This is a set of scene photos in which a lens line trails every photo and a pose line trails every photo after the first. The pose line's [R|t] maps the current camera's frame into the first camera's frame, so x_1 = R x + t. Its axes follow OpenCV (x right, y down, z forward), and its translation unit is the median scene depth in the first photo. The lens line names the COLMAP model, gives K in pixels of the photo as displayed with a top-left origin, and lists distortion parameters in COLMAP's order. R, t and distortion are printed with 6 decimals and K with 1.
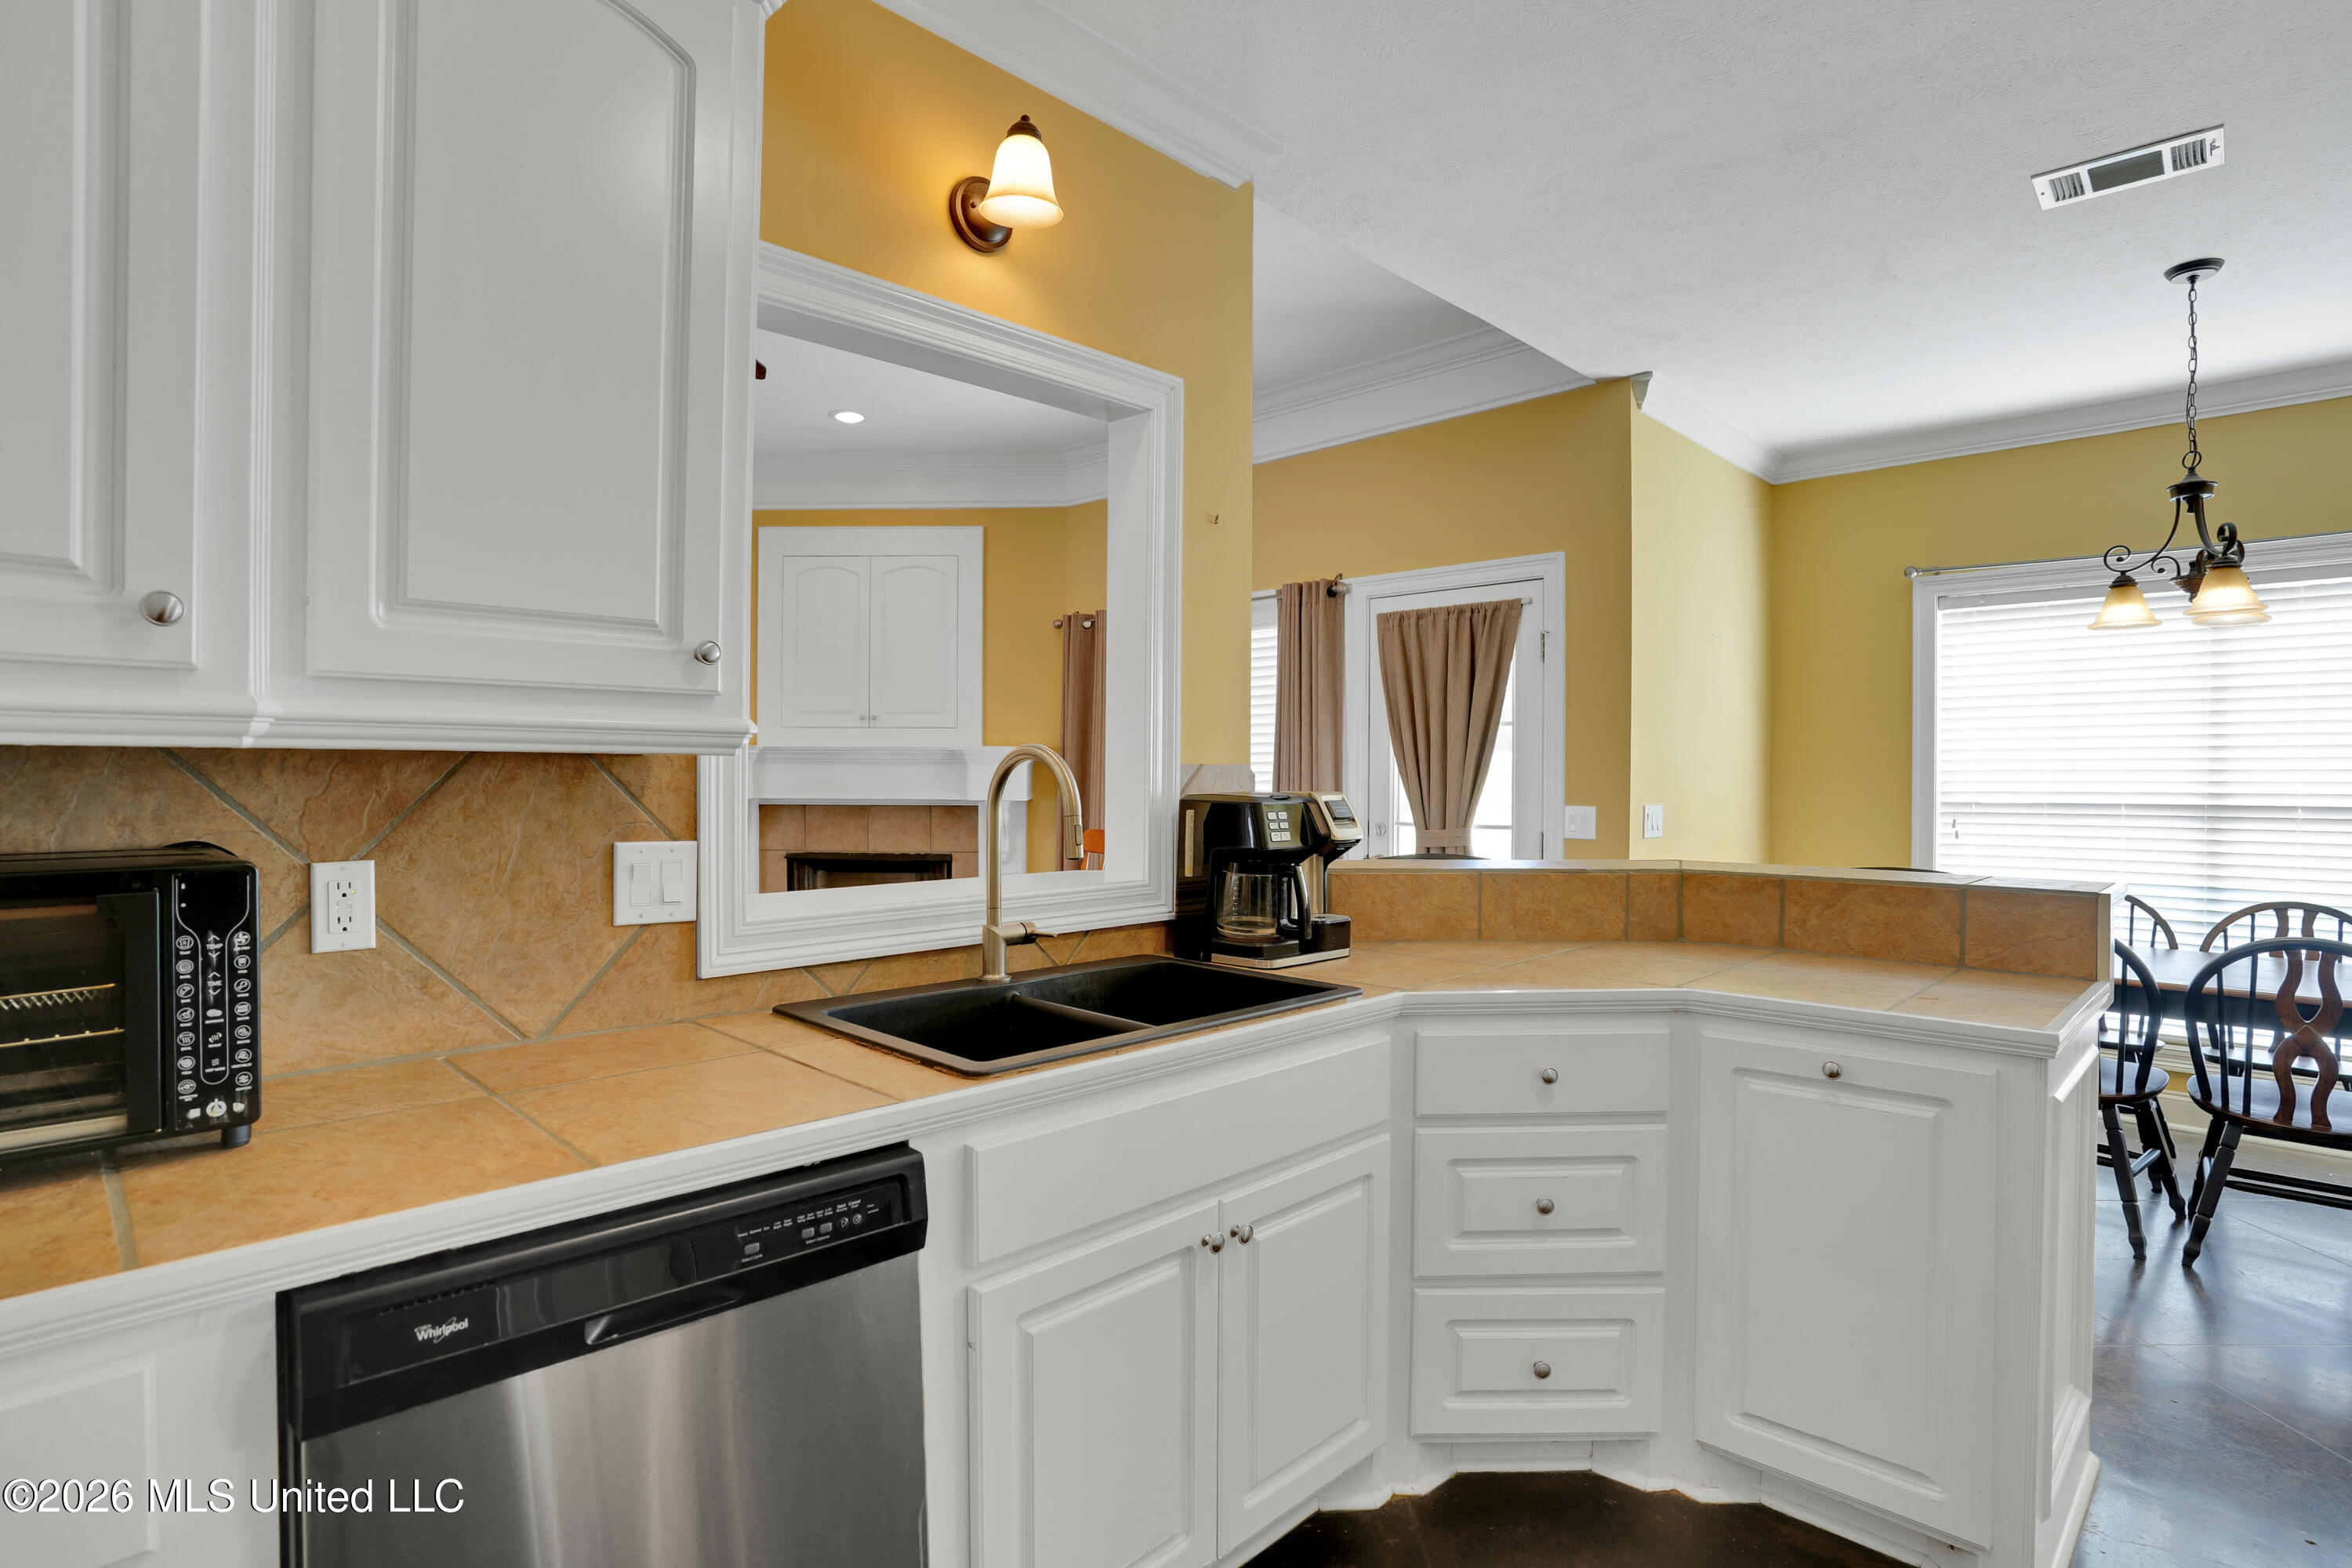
lens RADIAL K [[1190.6, 0, 1176.0], [0, 1190.6, 784.0], [0, 0, 1]] dist [-0.083743, 0.043874]
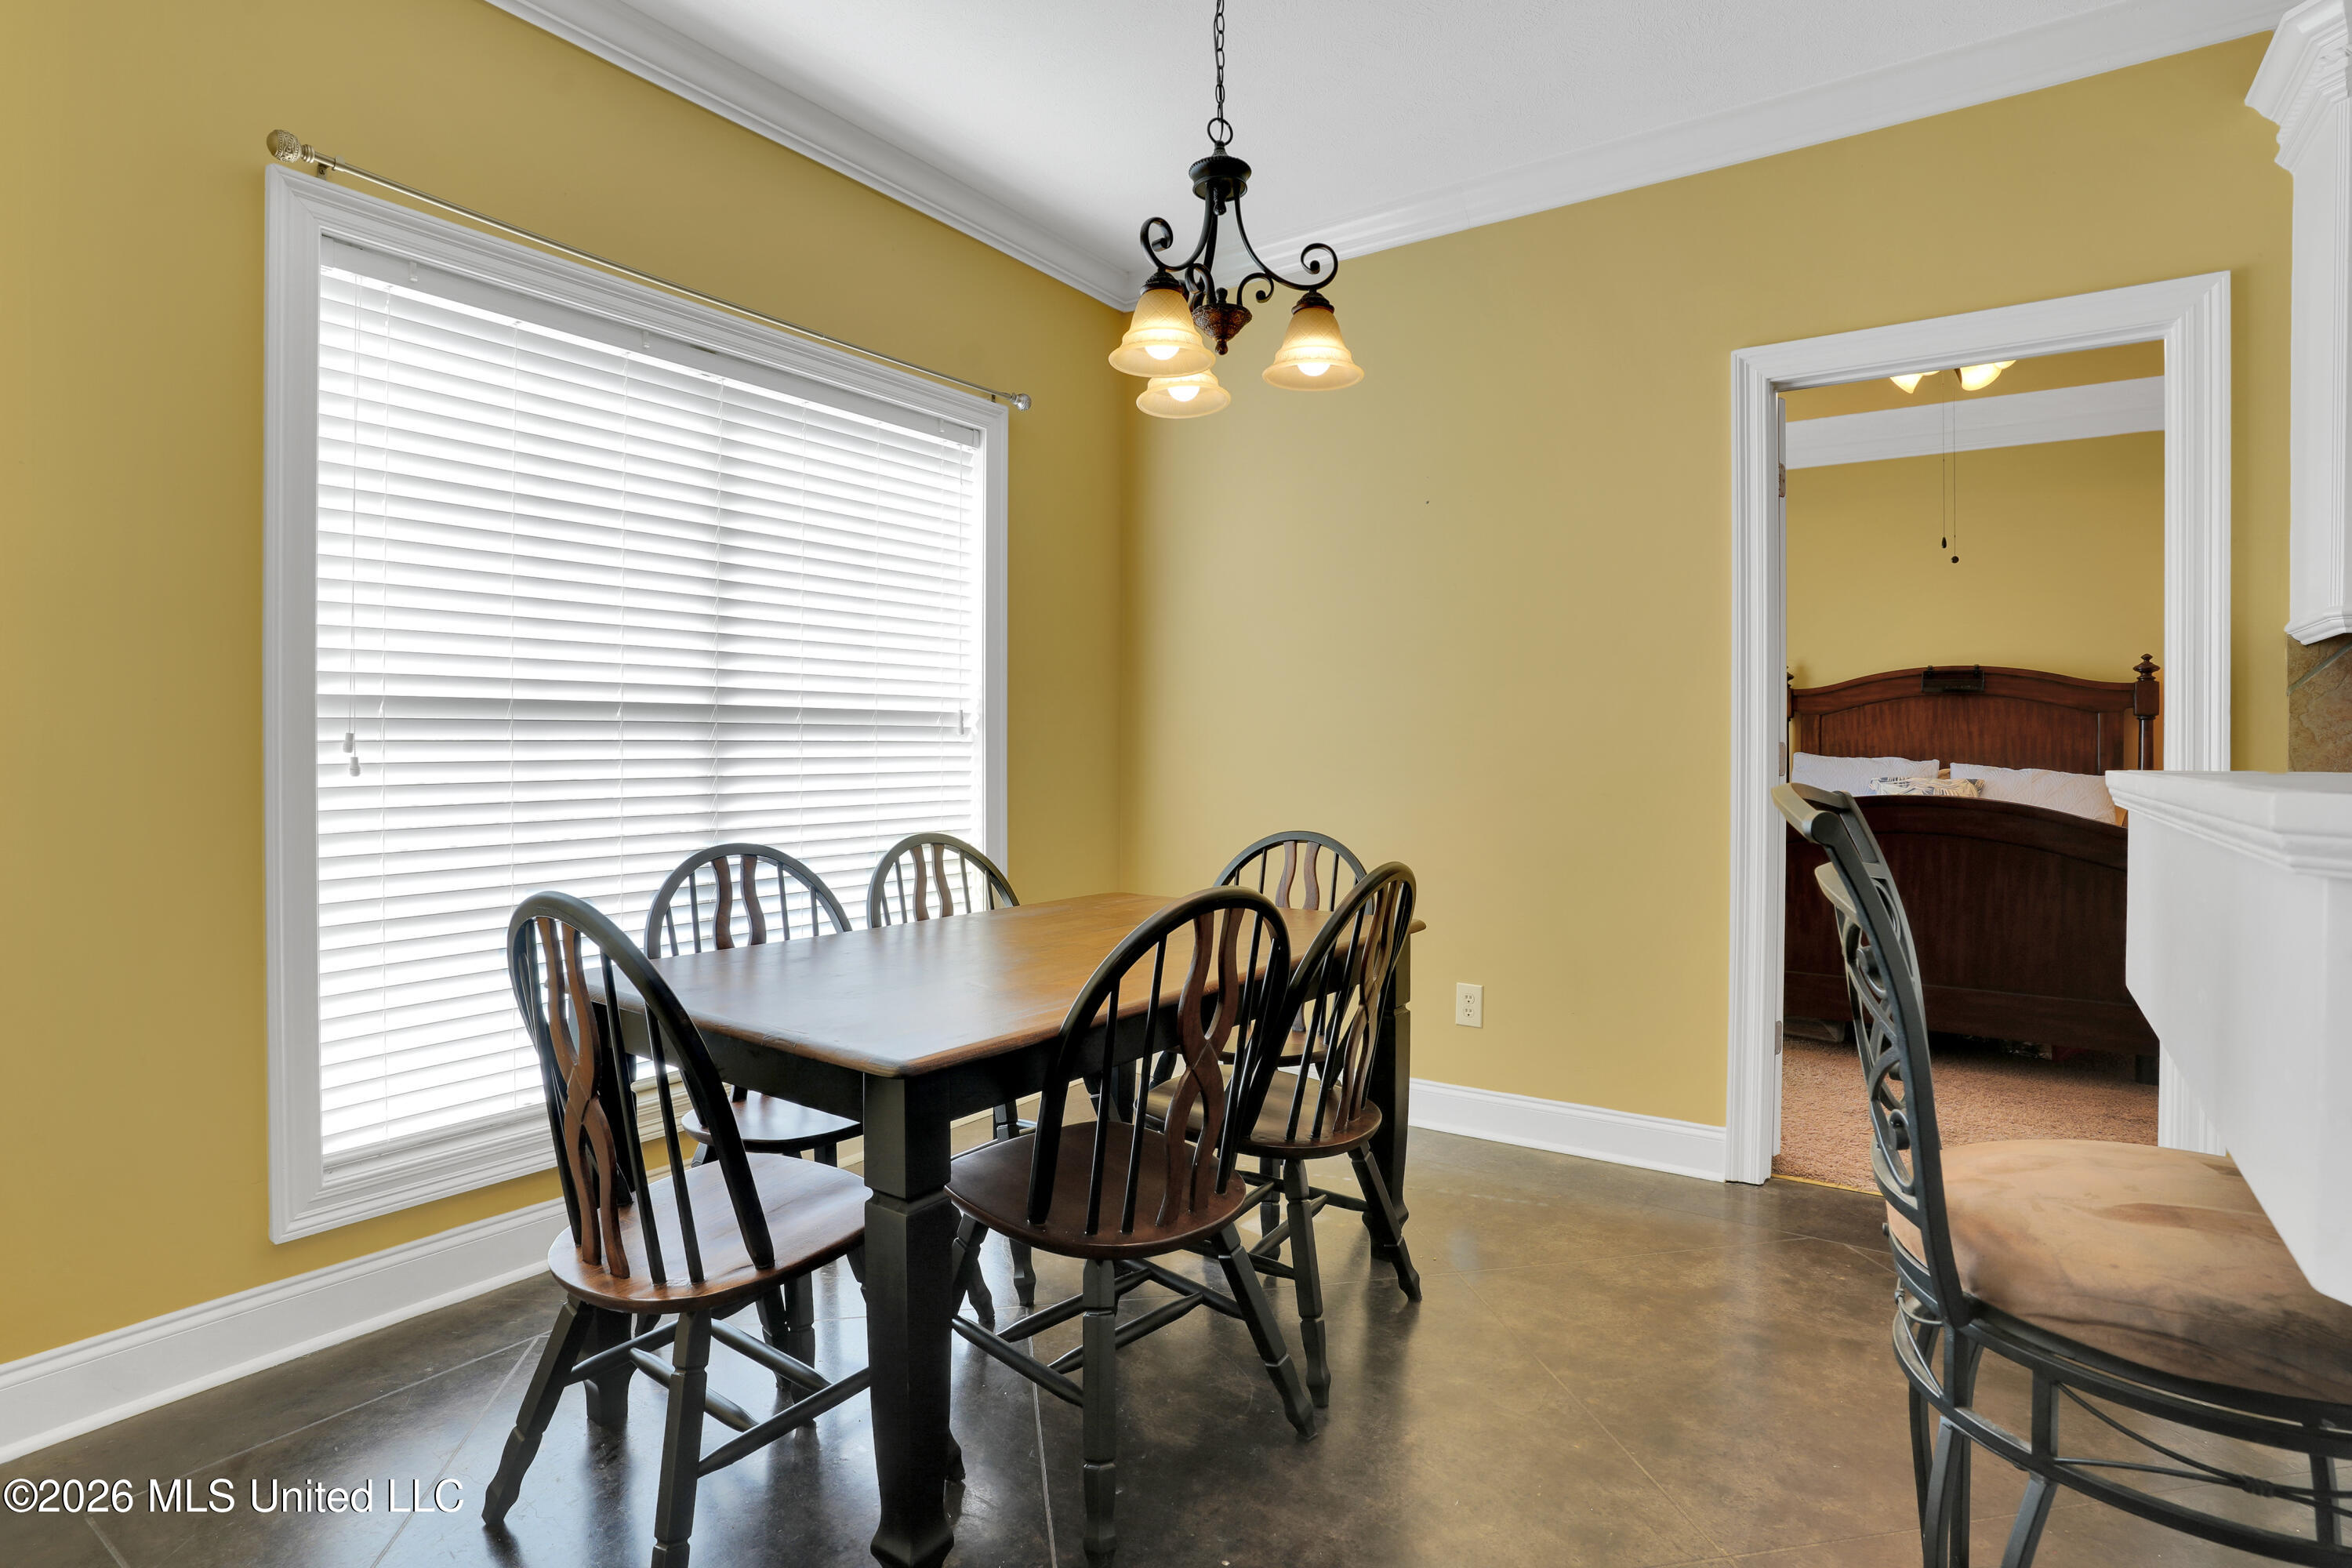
lens RADIAL K [[1190.6, 0, 1176.0], [0, 1190.6, 784.0], [0, 0, 1]] dist [-0.083743, 0.043874]
pose [[-0.162561, -0.037957, 0.985968, 0.345739], [-0.006661, 0.999279, 0.037372, 0.062099], [-0.986676, -0.000492, -0.162696, 1.493794]]
